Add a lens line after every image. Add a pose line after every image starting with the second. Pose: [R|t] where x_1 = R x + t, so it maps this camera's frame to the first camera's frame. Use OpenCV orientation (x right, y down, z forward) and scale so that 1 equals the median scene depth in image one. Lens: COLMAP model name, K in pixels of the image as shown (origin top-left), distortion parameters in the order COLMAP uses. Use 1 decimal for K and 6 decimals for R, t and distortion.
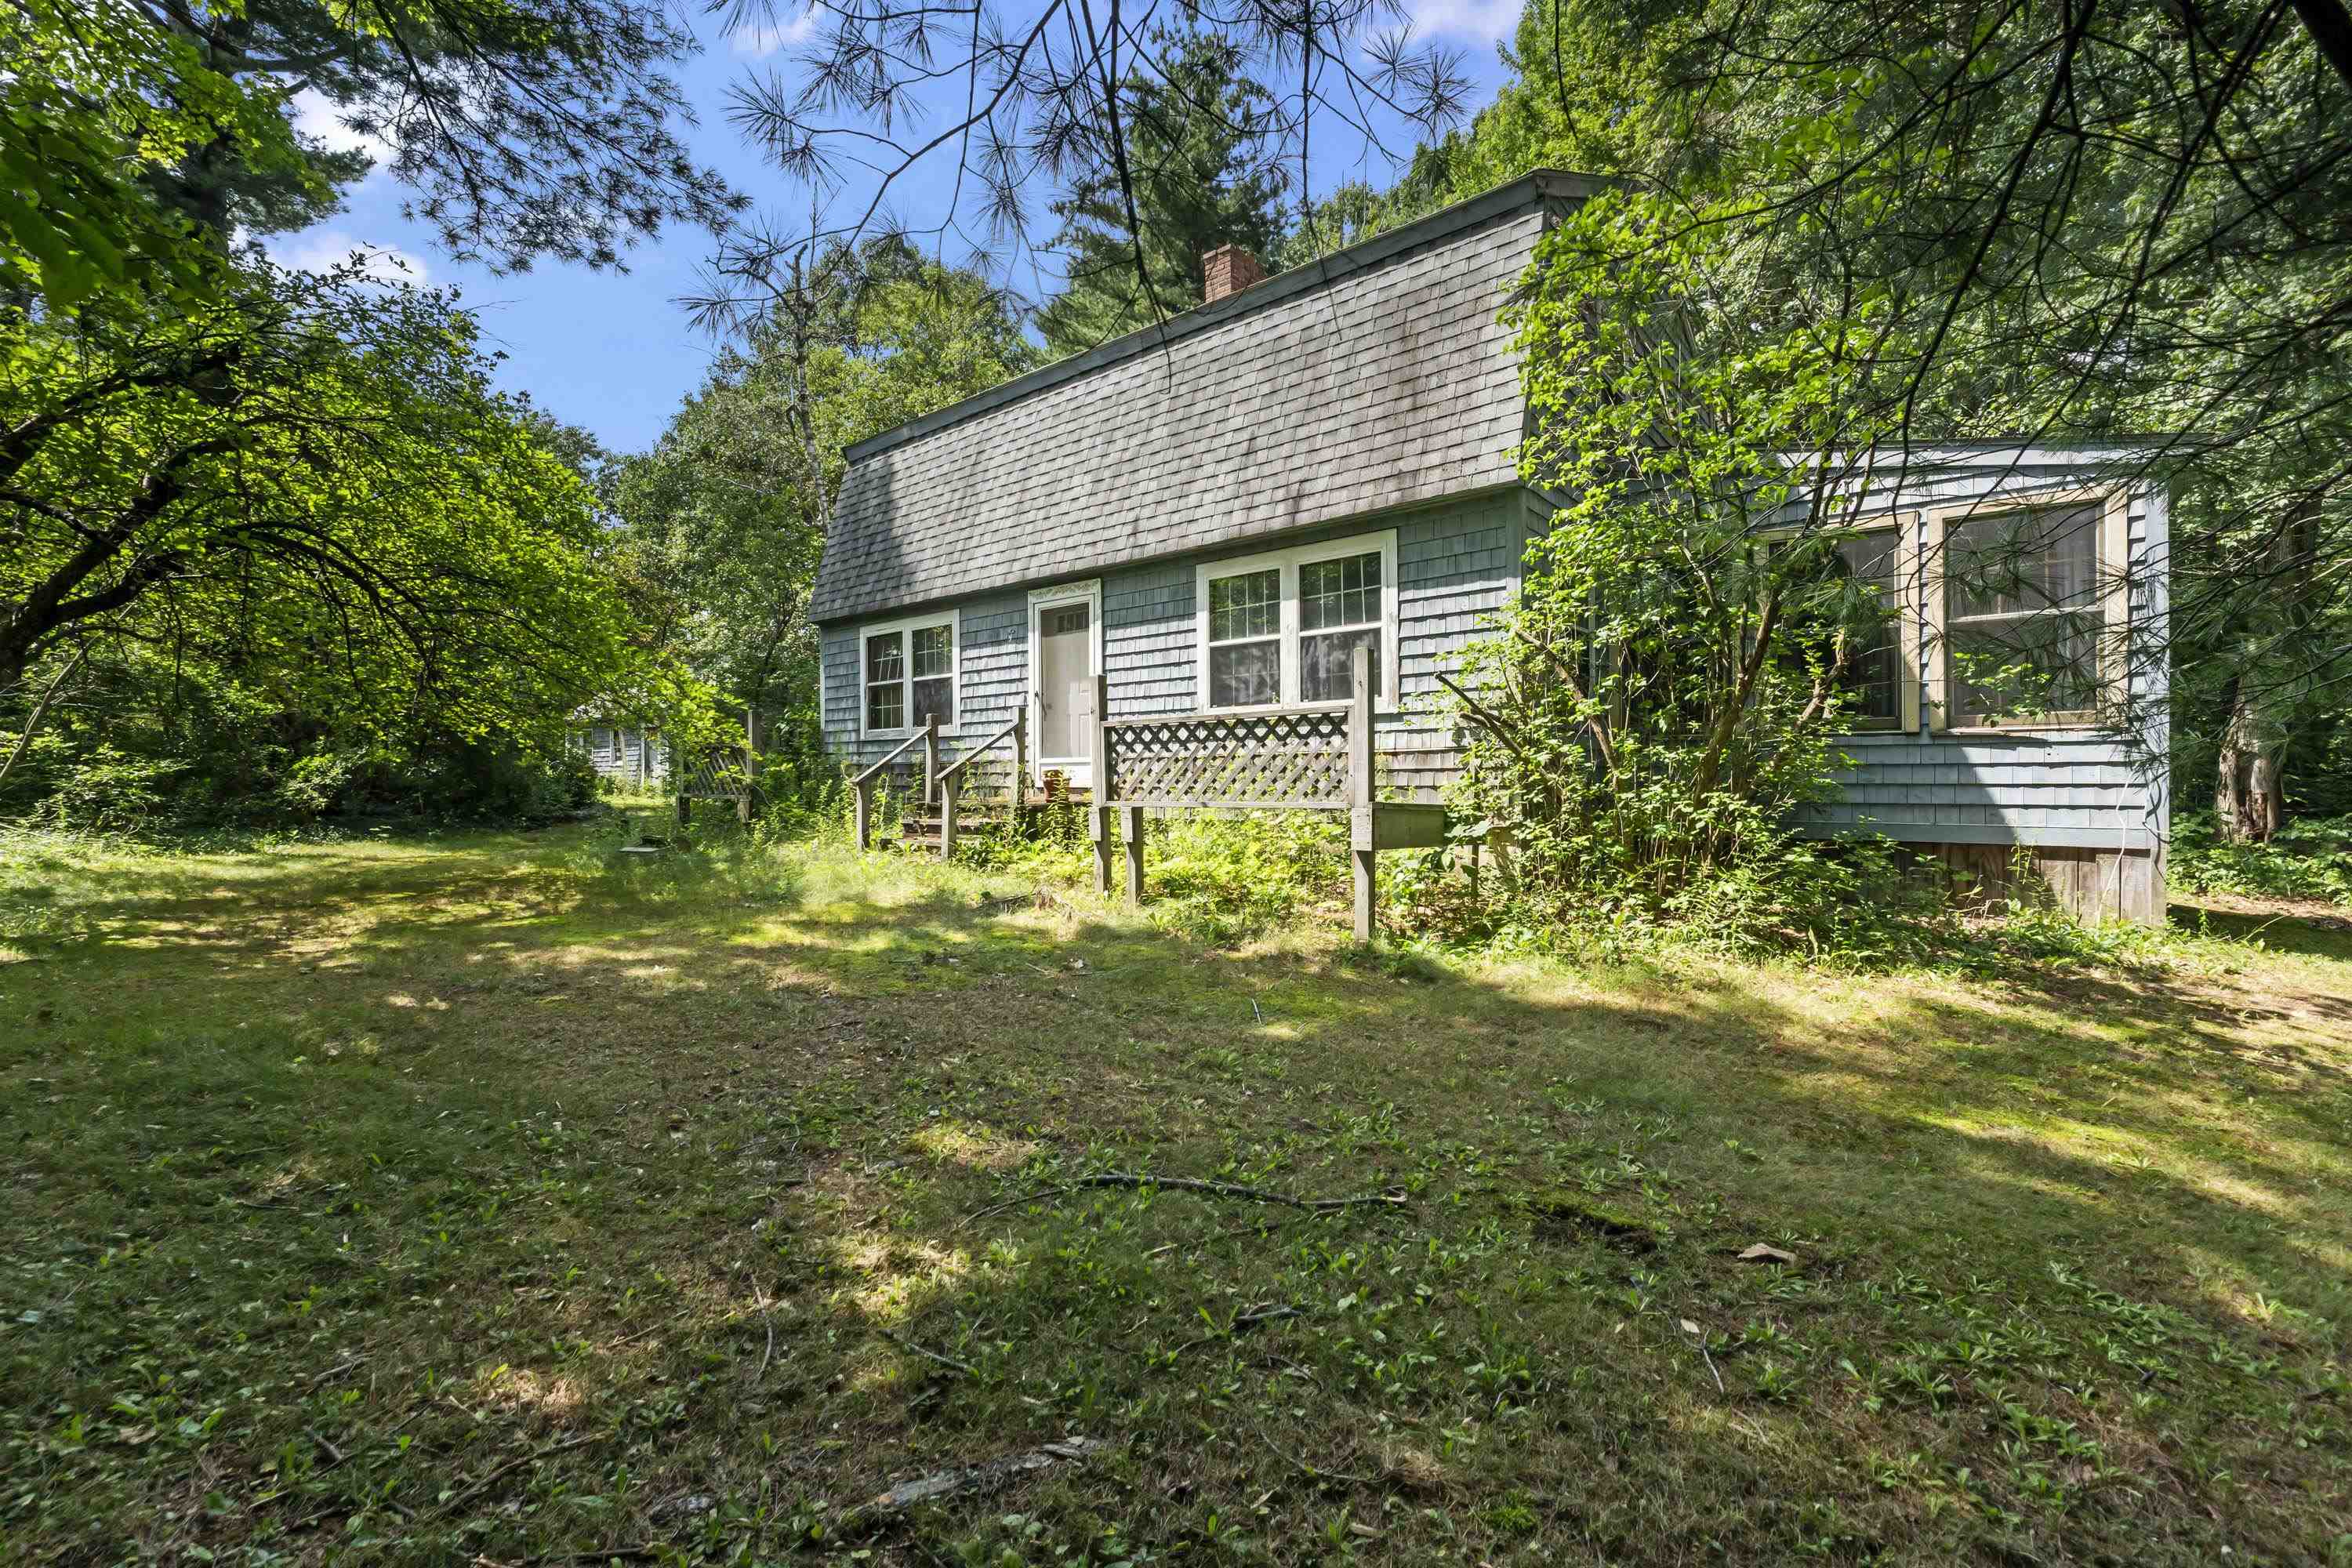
lens RADIAL K [[998.5, 0, 1161.8], [0, 998.5, 786.5], [0, 0, 1]] dist [-0.001523, -0.000026]
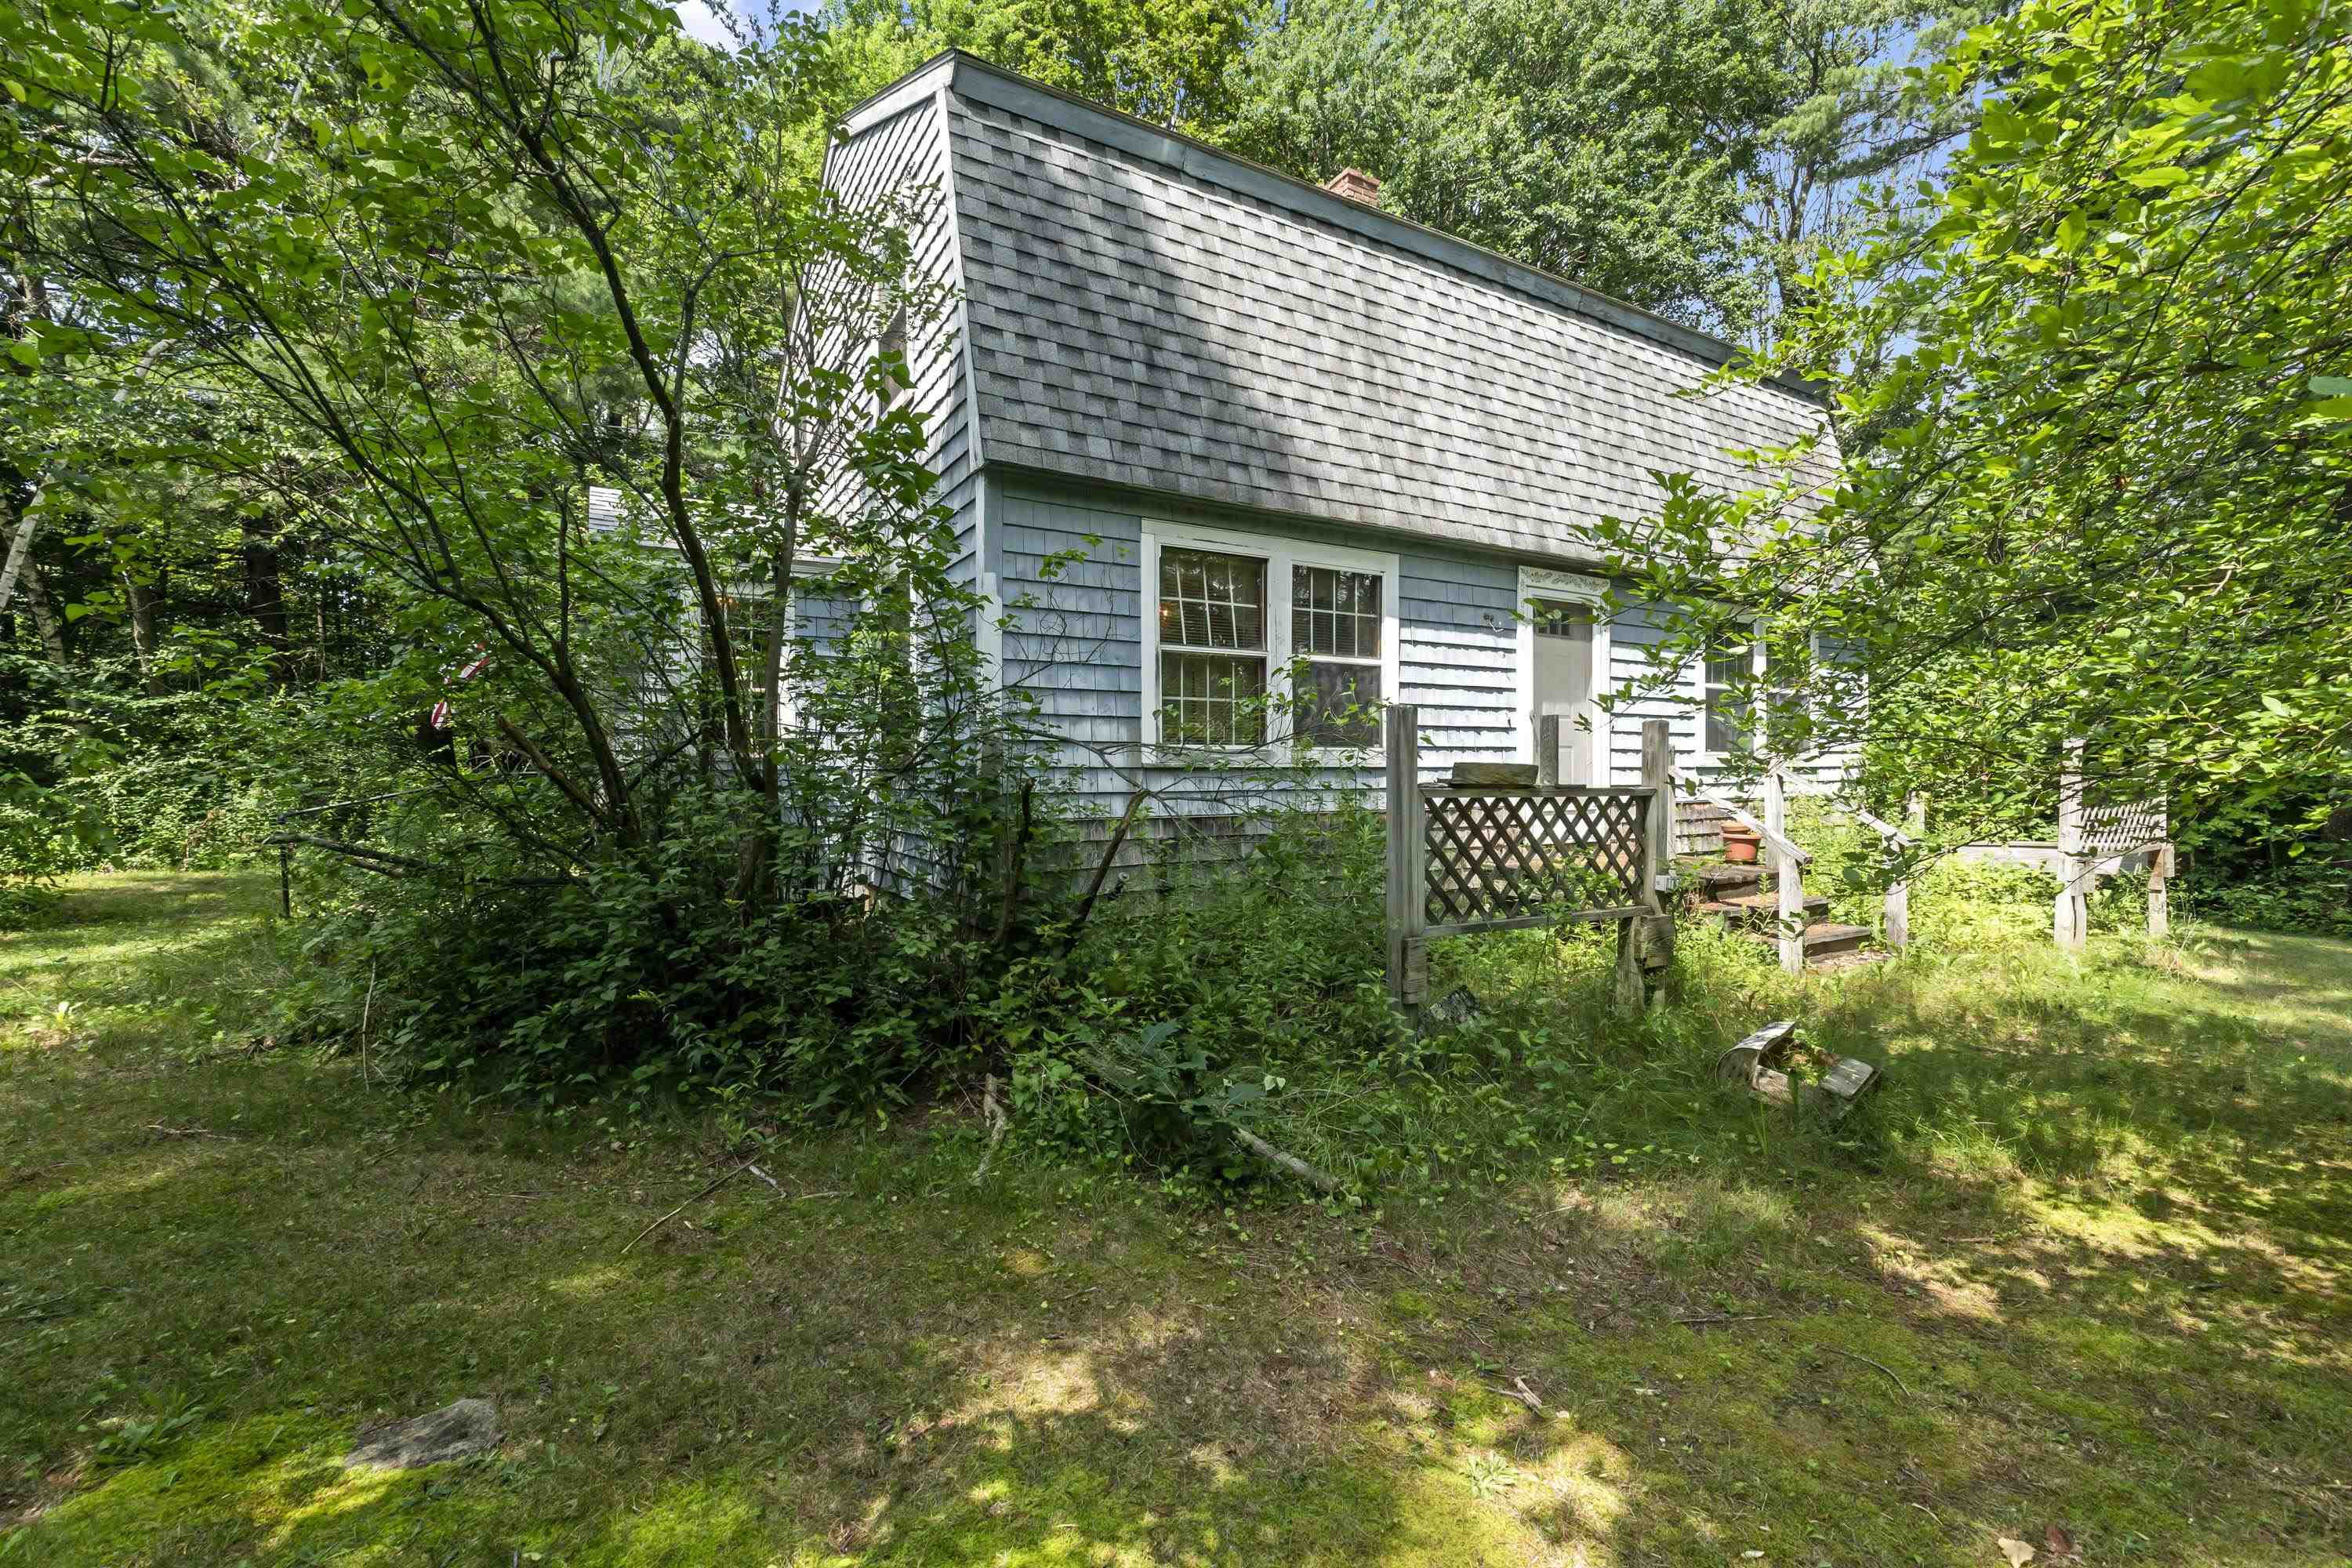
lens RADIAL K [[998.5, 0, 1183.1], [0, 998.5, 776.4], [0, 0, 1]] dist [-0.001523, -0.000026]
pose [[0.323887, -0.000208, 0.946096, -1.049485], [0.007274, 0.999971, -0.002270, -0.058439], [-0.946068, 0.007617, 0.323879, 1.205282]]
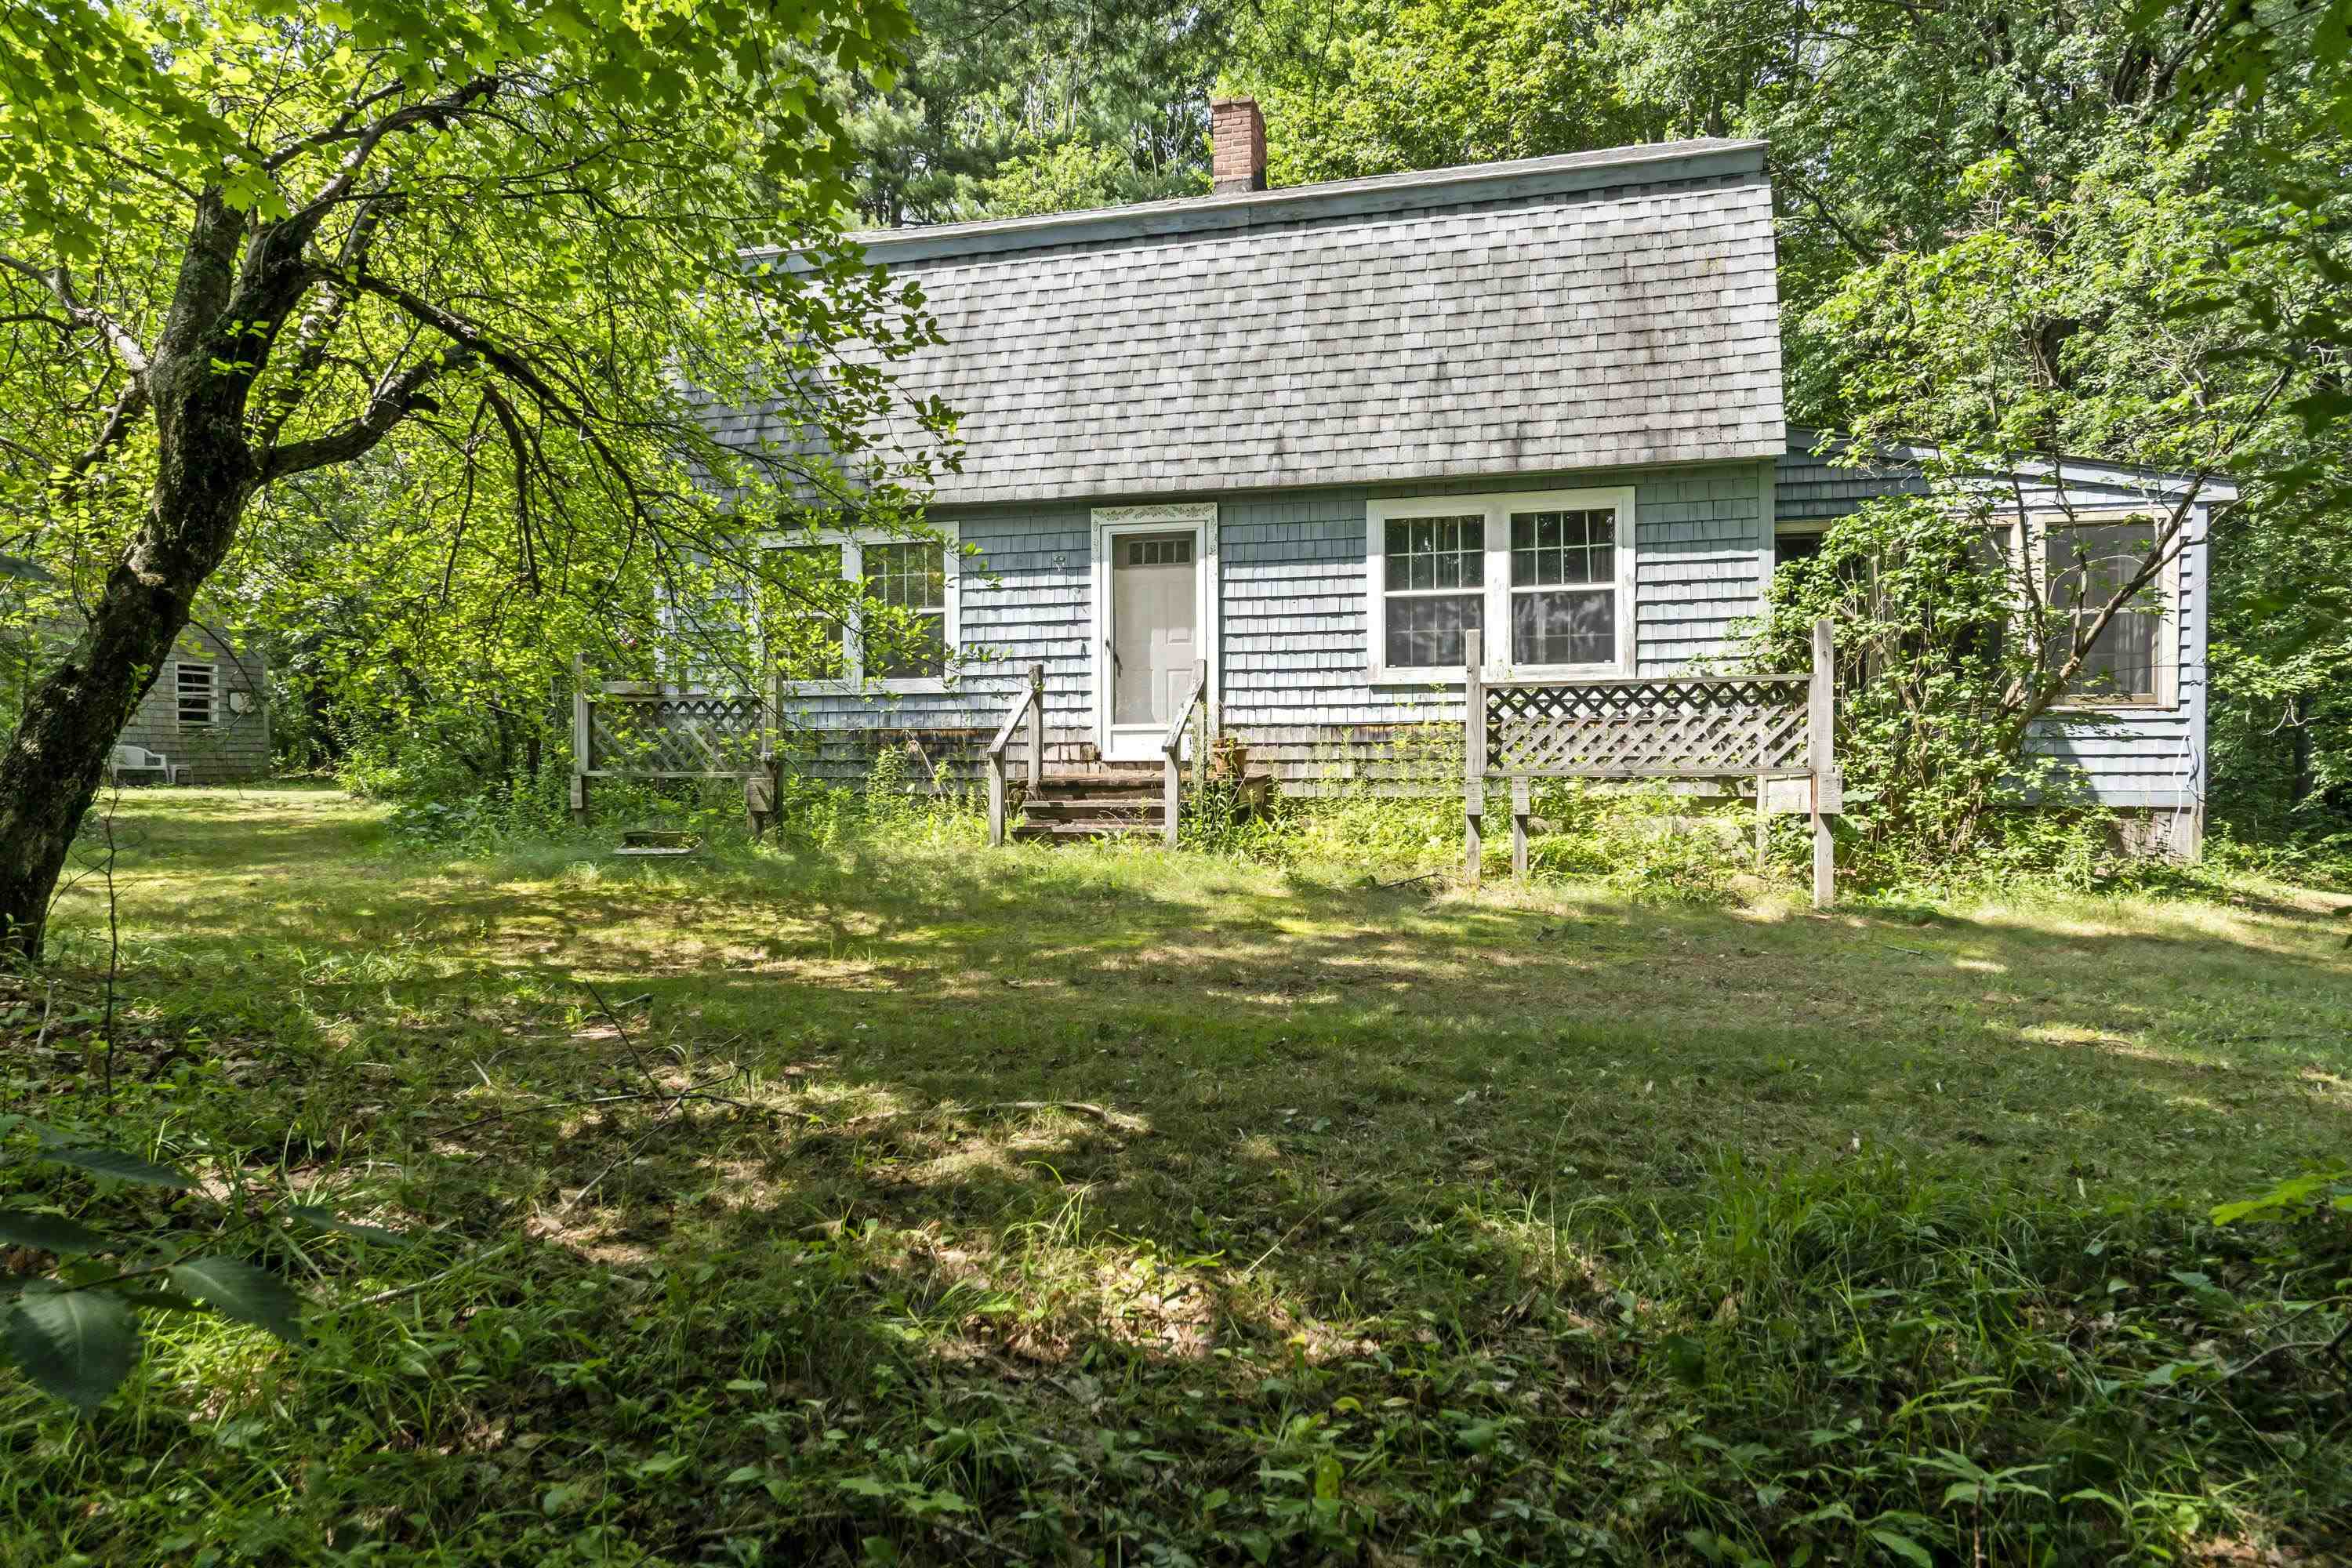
lens RADIAL K [[1408.0, 0, 1188.5], [0, 1408.0, 776.6], [0, 0, 1]] dist [0.004814, 0.001069]
pose [[0.899558, -0.005758, 0.436764, -0.657981], [0.003618, 0.999977, 0.005732, 0.007877], [-0.436787, -0.003576, 0.899558, -0.020222]]
